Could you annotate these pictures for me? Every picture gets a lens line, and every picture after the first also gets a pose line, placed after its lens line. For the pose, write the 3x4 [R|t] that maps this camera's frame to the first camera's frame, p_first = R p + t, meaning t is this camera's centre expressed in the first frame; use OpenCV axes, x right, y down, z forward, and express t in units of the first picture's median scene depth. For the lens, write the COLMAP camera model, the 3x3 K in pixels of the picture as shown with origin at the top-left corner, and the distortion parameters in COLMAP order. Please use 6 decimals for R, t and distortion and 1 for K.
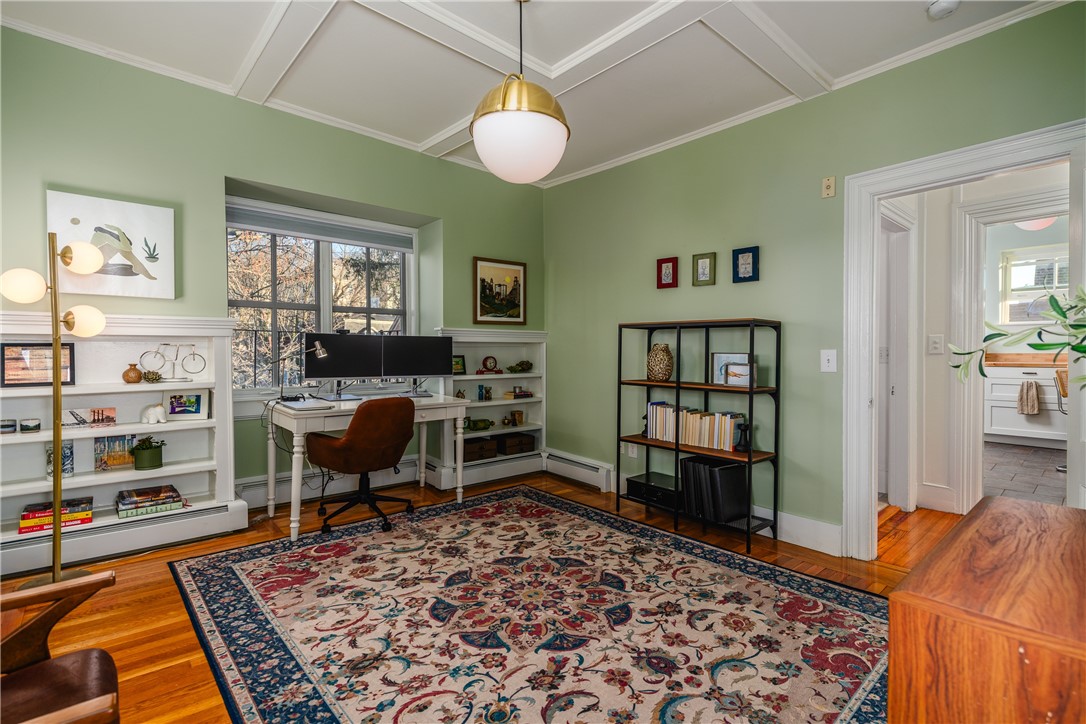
lens RADIAL K [[502.3, 0, 550.5], [0, 502.3, 358.6], [0, 0, 1]] dist [0.003707, -0.000810]
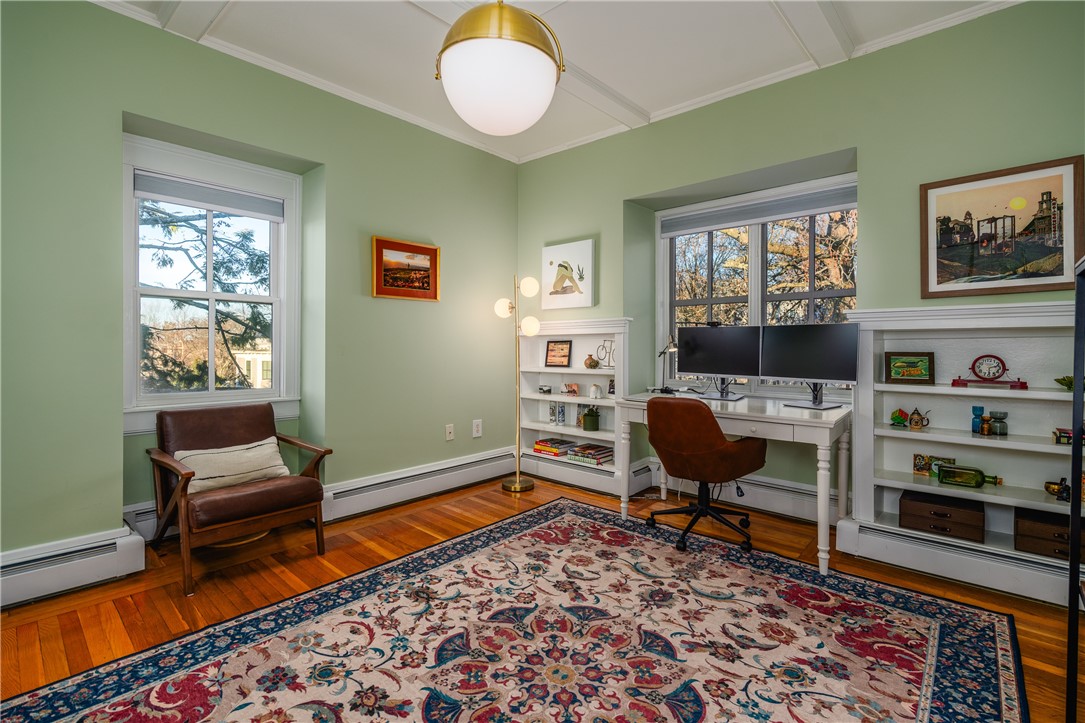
lens RADIAL K [[501.8, 0, 549.2], [0, 501.8, 352.3], [0, 0, 1]] dist [0.003707, -0.000810]
pose [[0.117492, 0.007390, -0.993046, 0.608758], [-0.020336, 0.999781, 0.005034, -0.000505], [0.992866, 0.019603, 0.117617, 0.791147]]
